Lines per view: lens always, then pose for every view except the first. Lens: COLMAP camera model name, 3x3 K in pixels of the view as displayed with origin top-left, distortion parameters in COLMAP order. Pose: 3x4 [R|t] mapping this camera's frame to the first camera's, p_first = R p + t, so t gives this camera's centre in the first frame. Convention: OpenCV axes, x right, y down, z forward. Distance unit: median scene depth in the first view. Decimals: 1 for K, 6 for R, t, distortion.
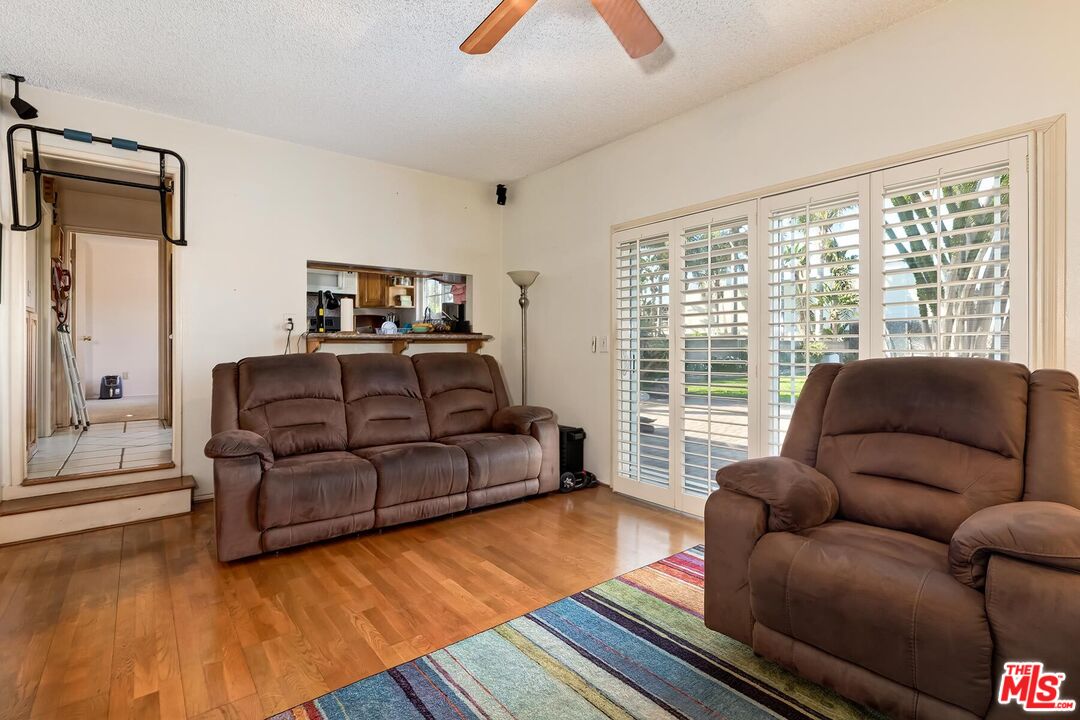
lens RADIAL K [[509.1, 0, 533.7], [0, 509.1, 353.1], [0, 0, 1]] dist [-0.000939, -0.000023]
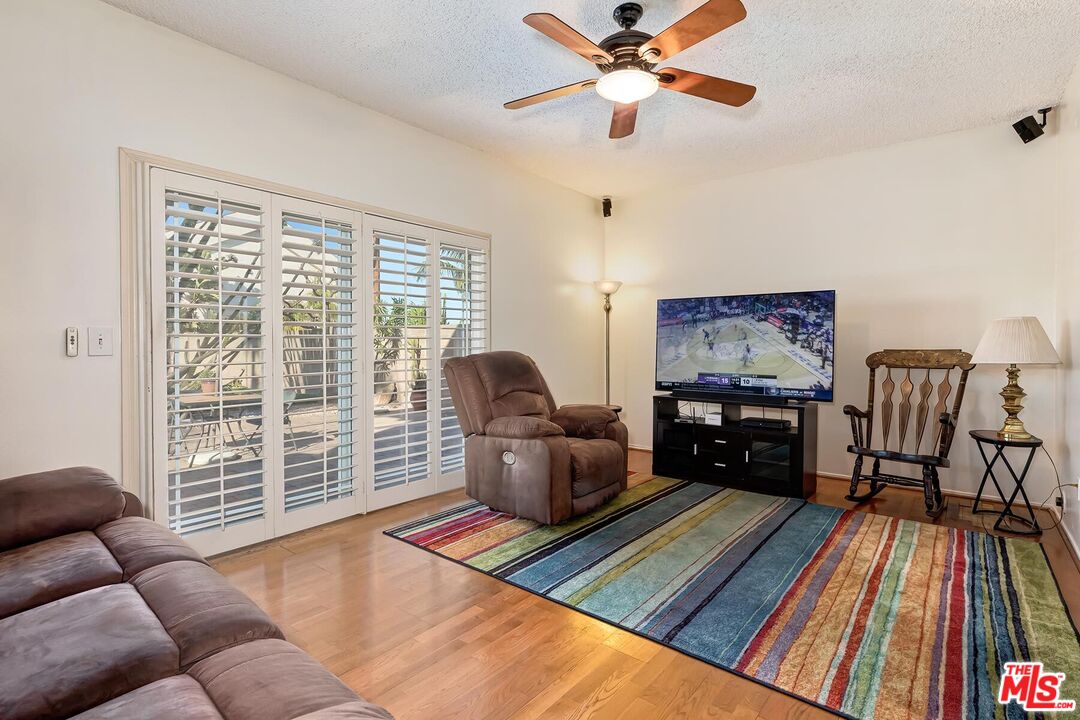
lens RADIAL K [[507.4, 0, 540.0], [0, 507.4, 360.0], [0, 0, 1]] dist [-0.000633, -0.000029]
pose [[-0.207624, -0.023478, 0.977927, -1.183740], [0.015934, 0.999498, 0.027379, -0.007105], [-0.978079, 0.021267, -0.207146, 1.384197]]
